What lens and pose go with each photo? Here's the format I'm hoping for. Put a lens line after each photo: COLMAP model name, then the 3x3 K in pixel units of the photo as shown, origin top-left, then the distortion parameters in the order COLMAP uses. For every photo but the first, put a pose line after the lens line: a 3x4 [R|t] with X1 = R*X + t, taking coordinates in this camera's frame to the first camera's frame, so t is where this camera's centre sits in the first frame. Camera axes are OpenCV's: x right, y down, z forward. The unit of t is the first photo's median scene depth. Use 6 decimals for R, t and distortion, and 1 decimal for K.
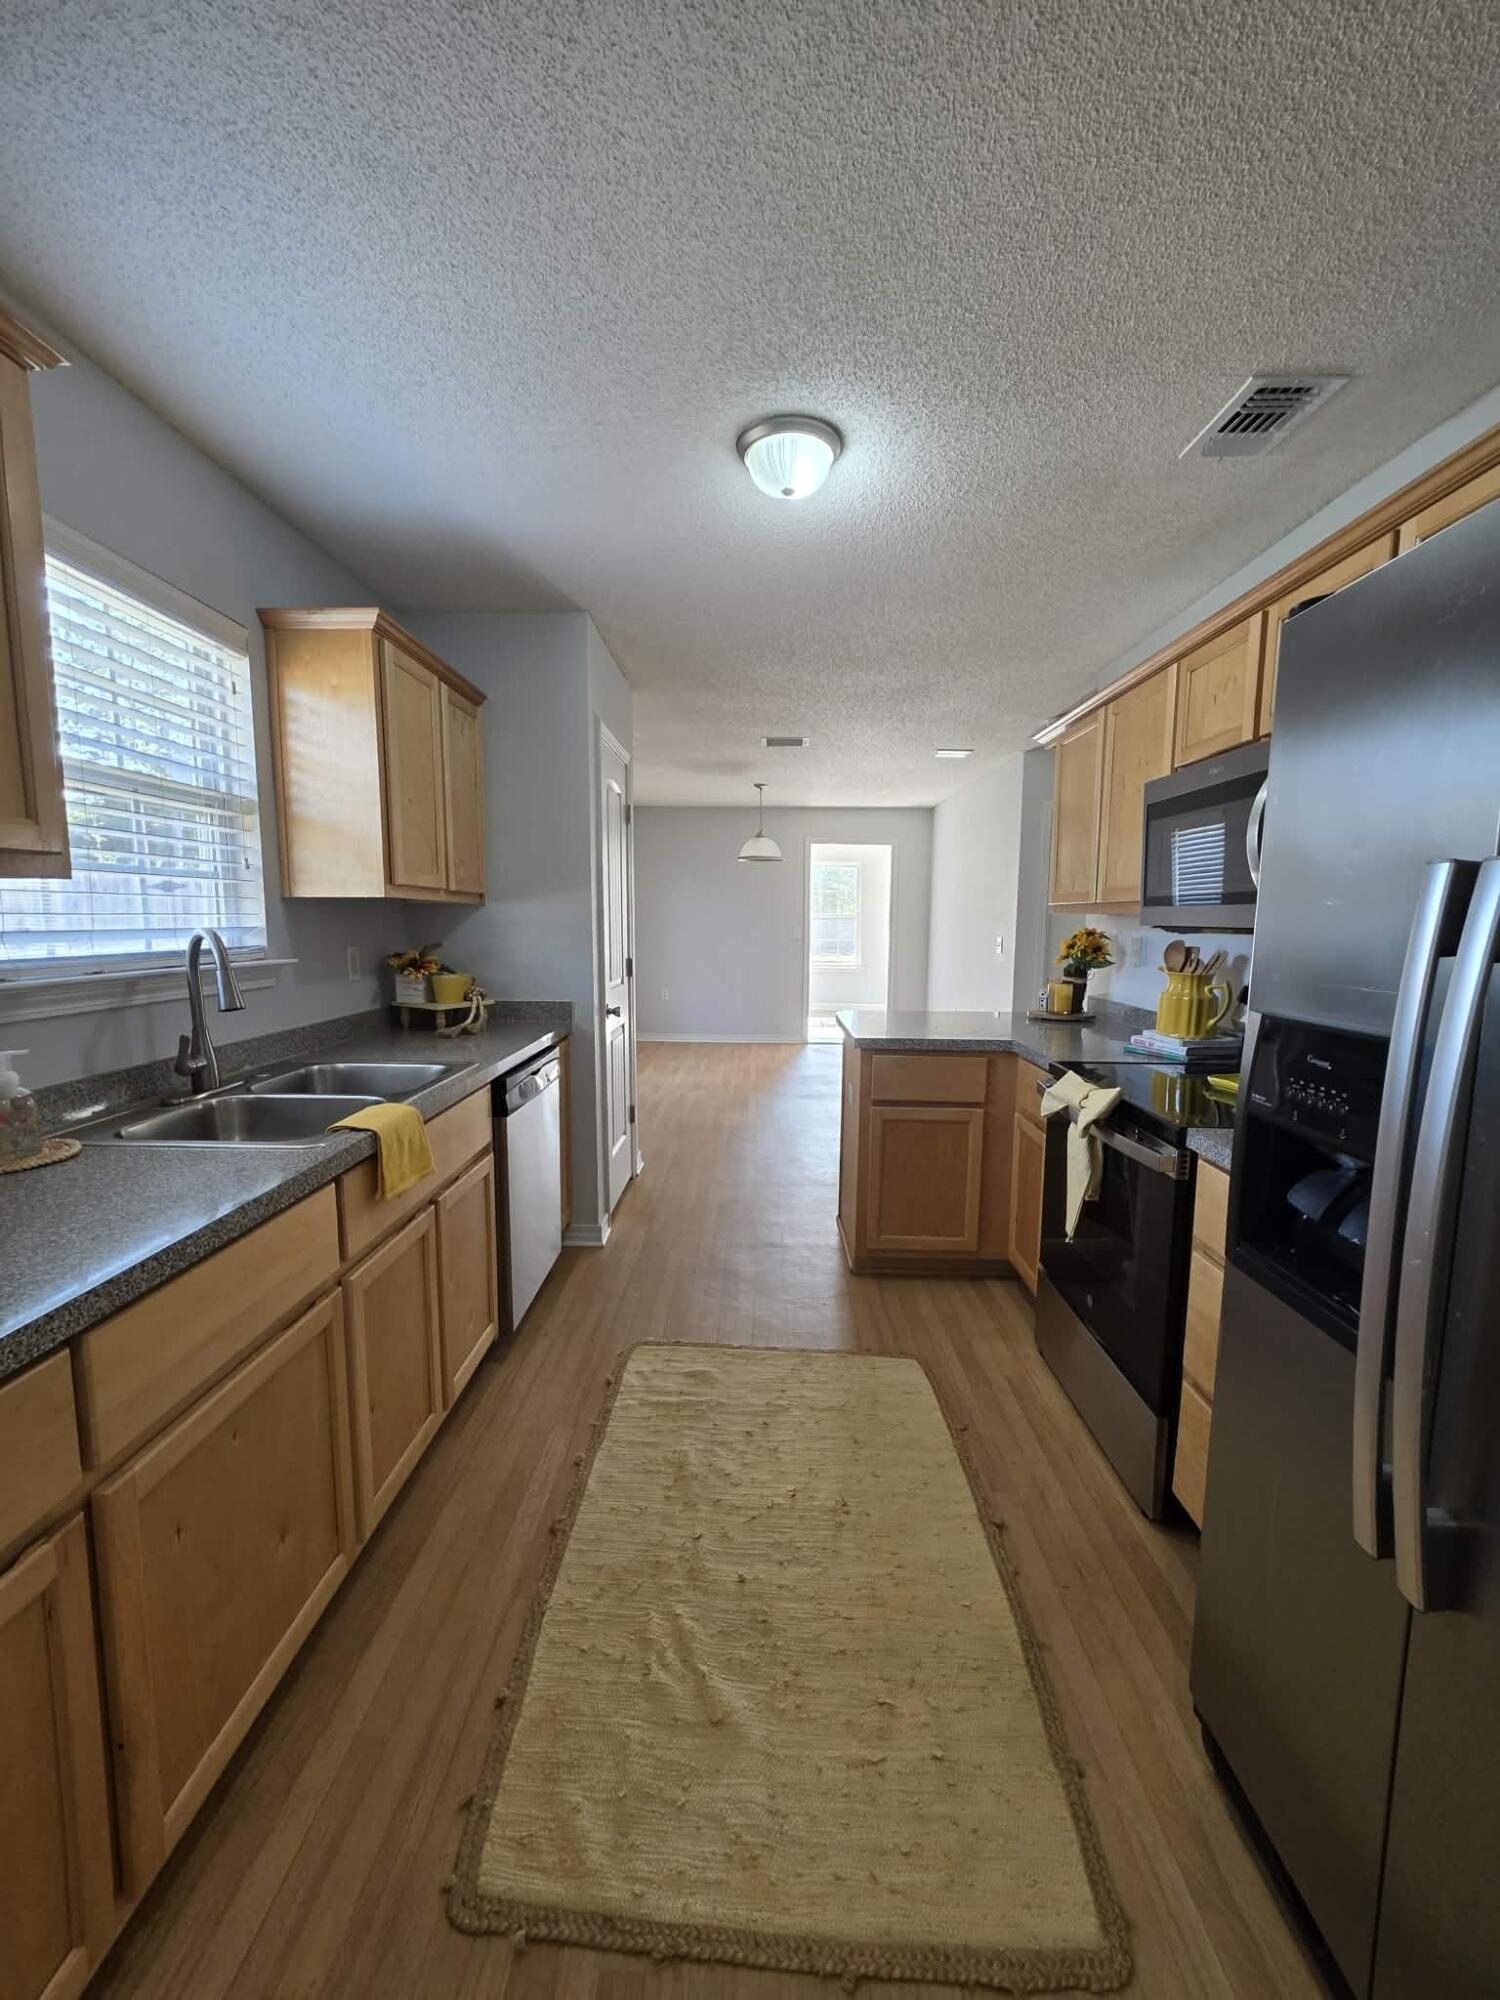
lens RADIAL K [[804.4, 0, 747.0], [0, 804.4, 1005.3], [0, 0, 1]] dist [0.000808, 0.001363]
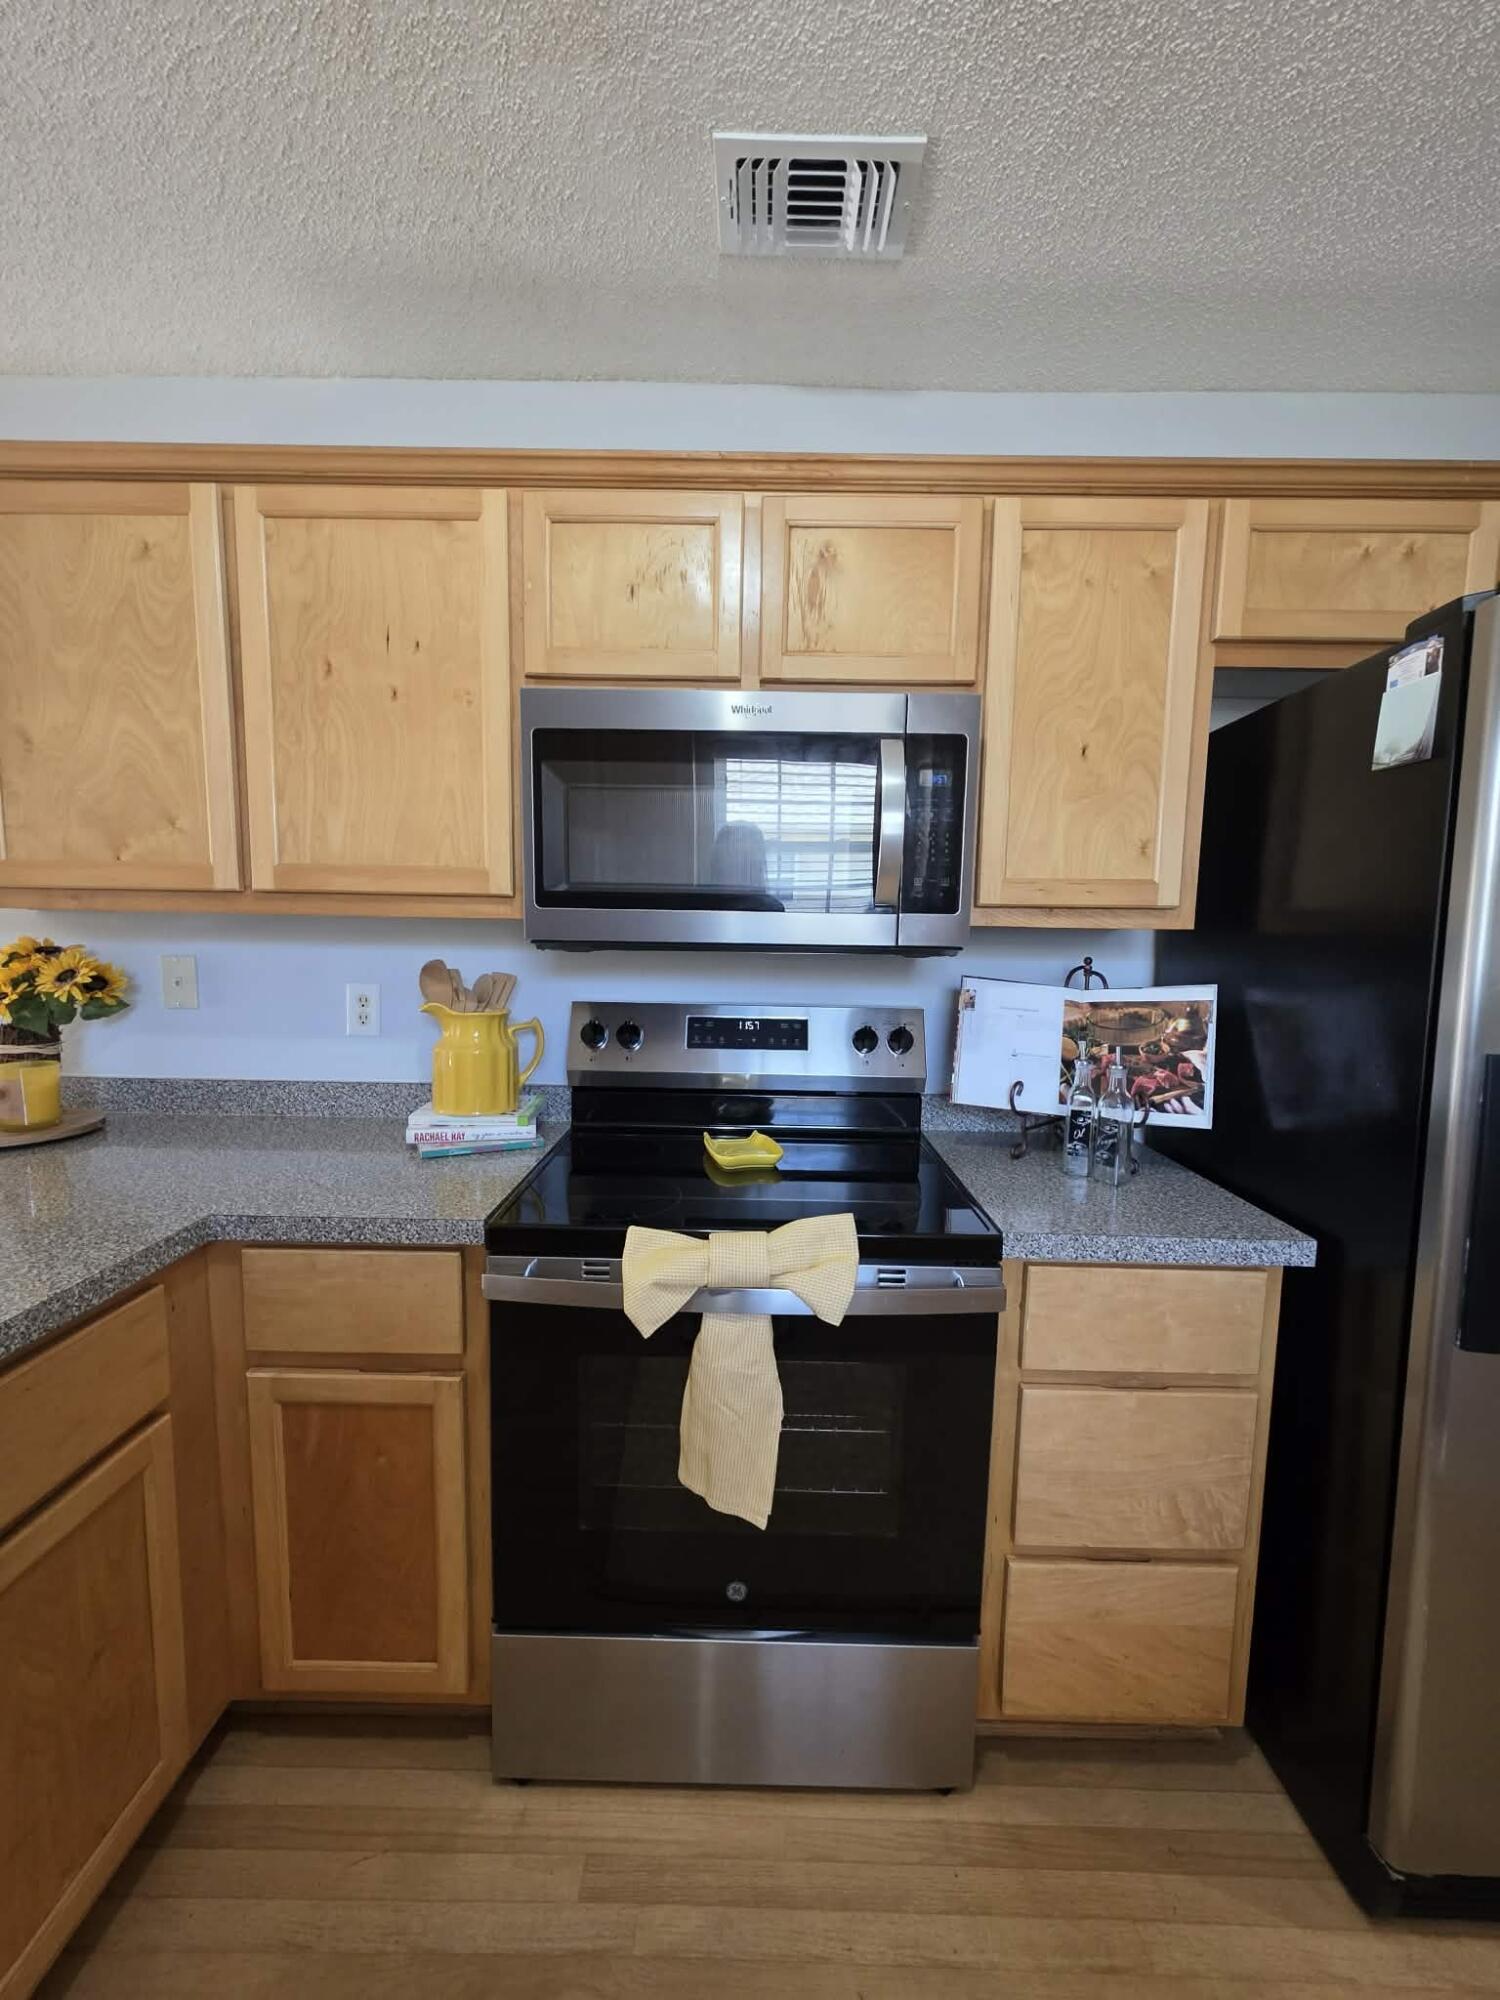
lens RADIAL K [[804.4, 0, 735.8], [0, 804.4, 1016.5], [0, 0, 1]] dist [0.000808, 0.001363]
pose [[-0.010899, -0.113881, 0.993435, -0.108520], [0.092275, 0.989140, 0.114401, -0.115440], [-0.995674, 0.092916, -0.000272, 1.019766]]
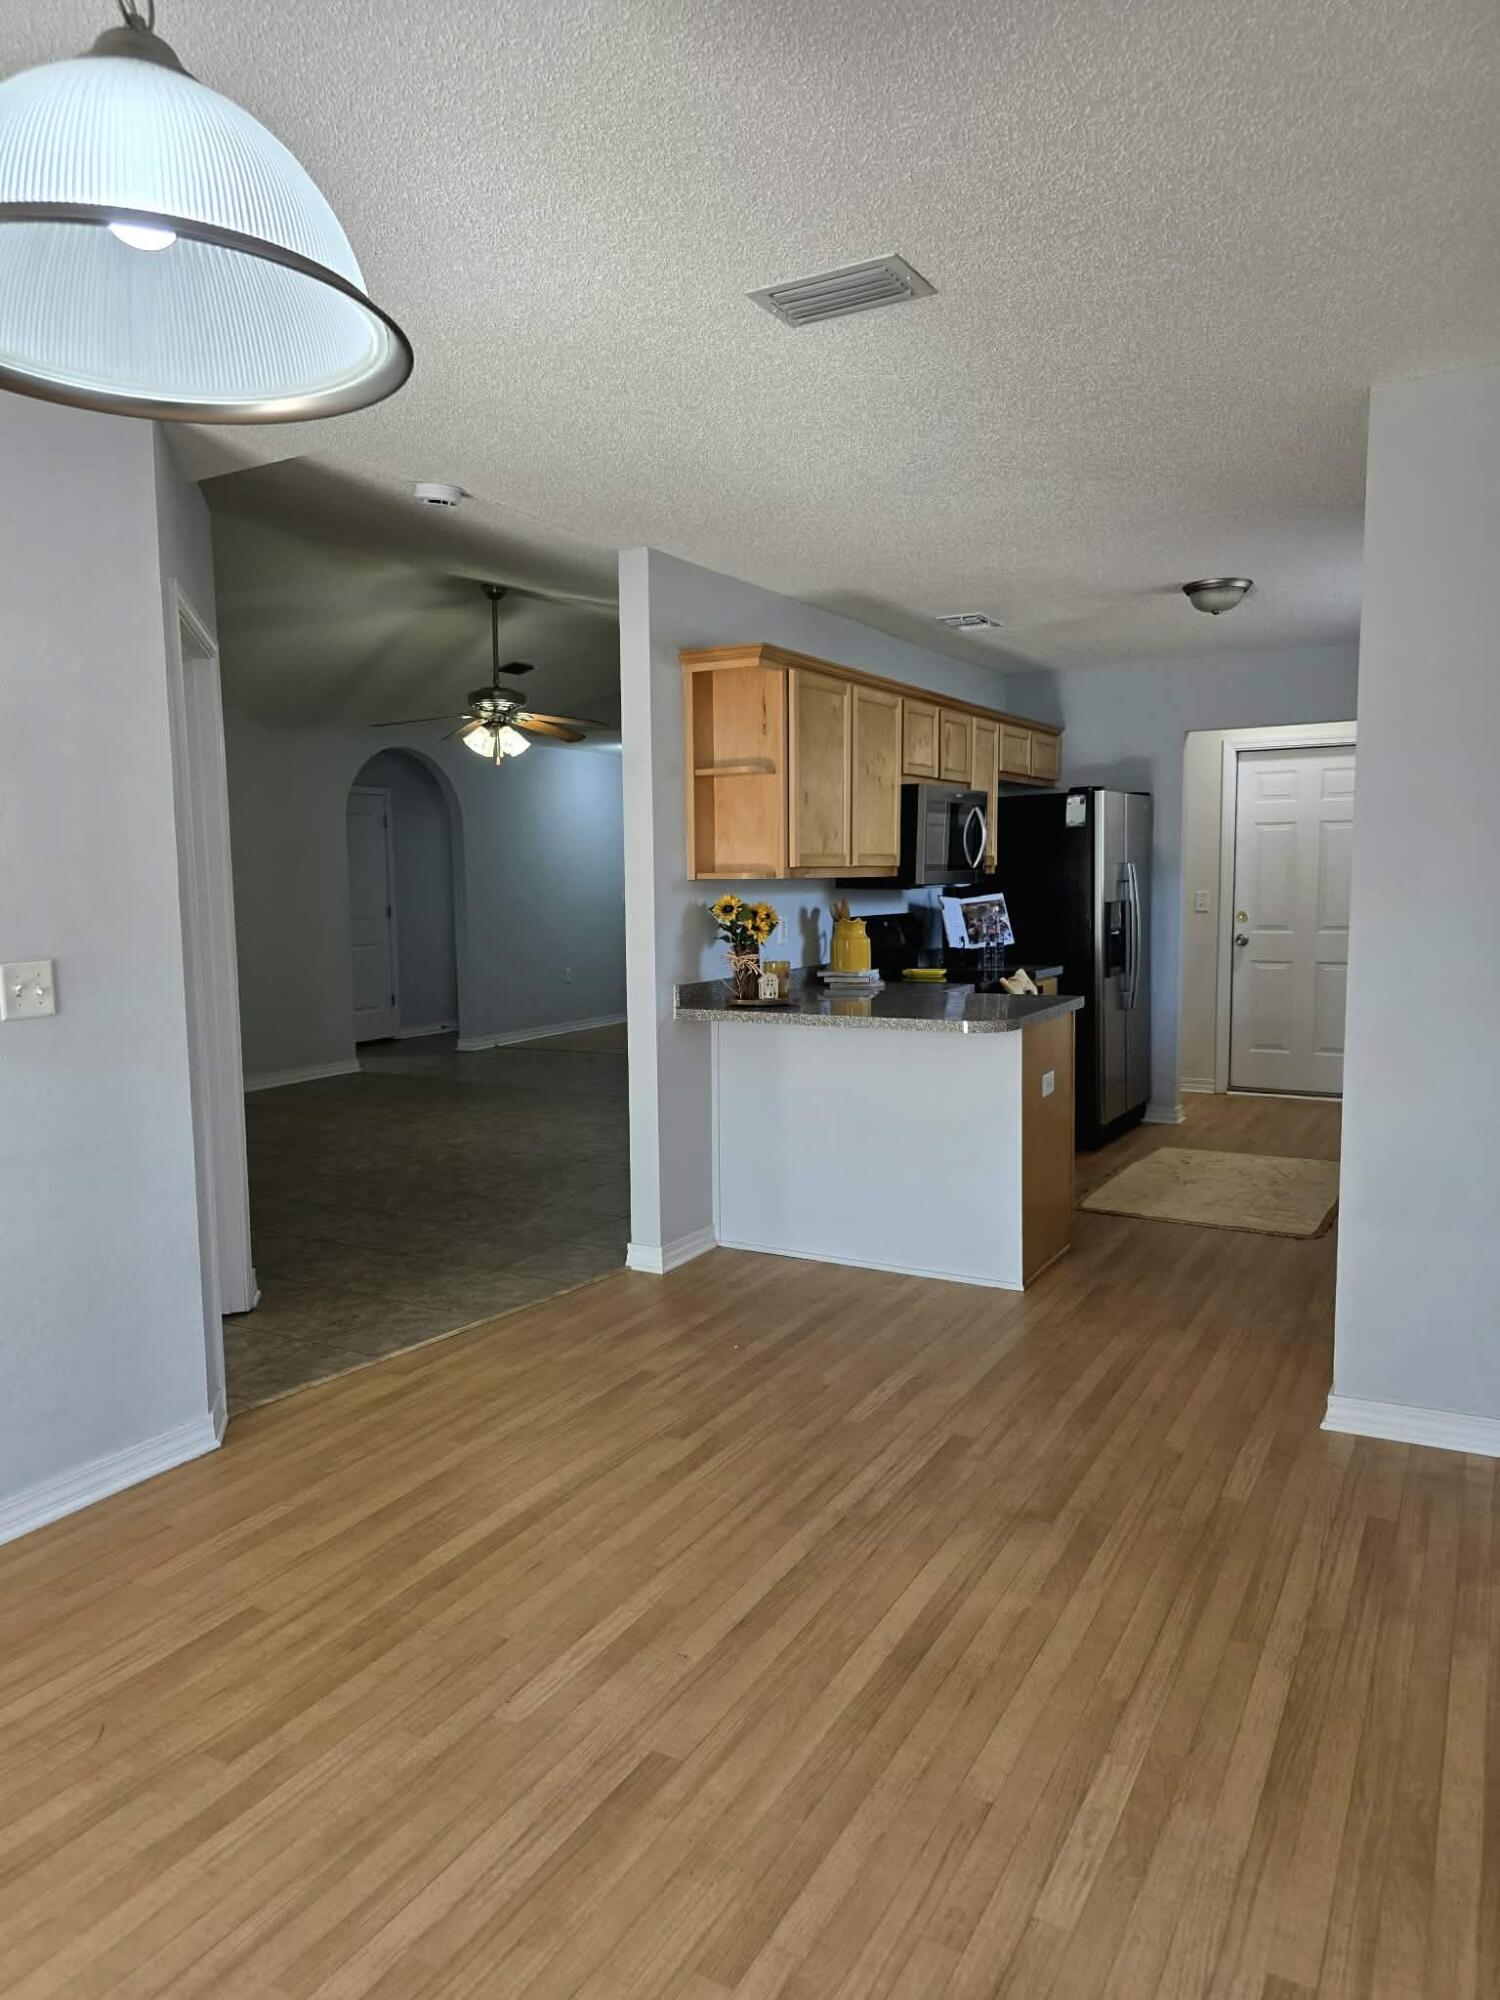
lens RADIAL K [[1346.2, 0, 734.7], [0, 1346.2, 999.2], [0, 0, 1]] dist [0.051310, -0.014760]
pose [[-0.875945, -0.042208, 0.480560, -0.425590], [0.058529, 0.979507, 0.192716, -0.444702], [-0.478847, 0.196935, -0.855525, 3.804496]]
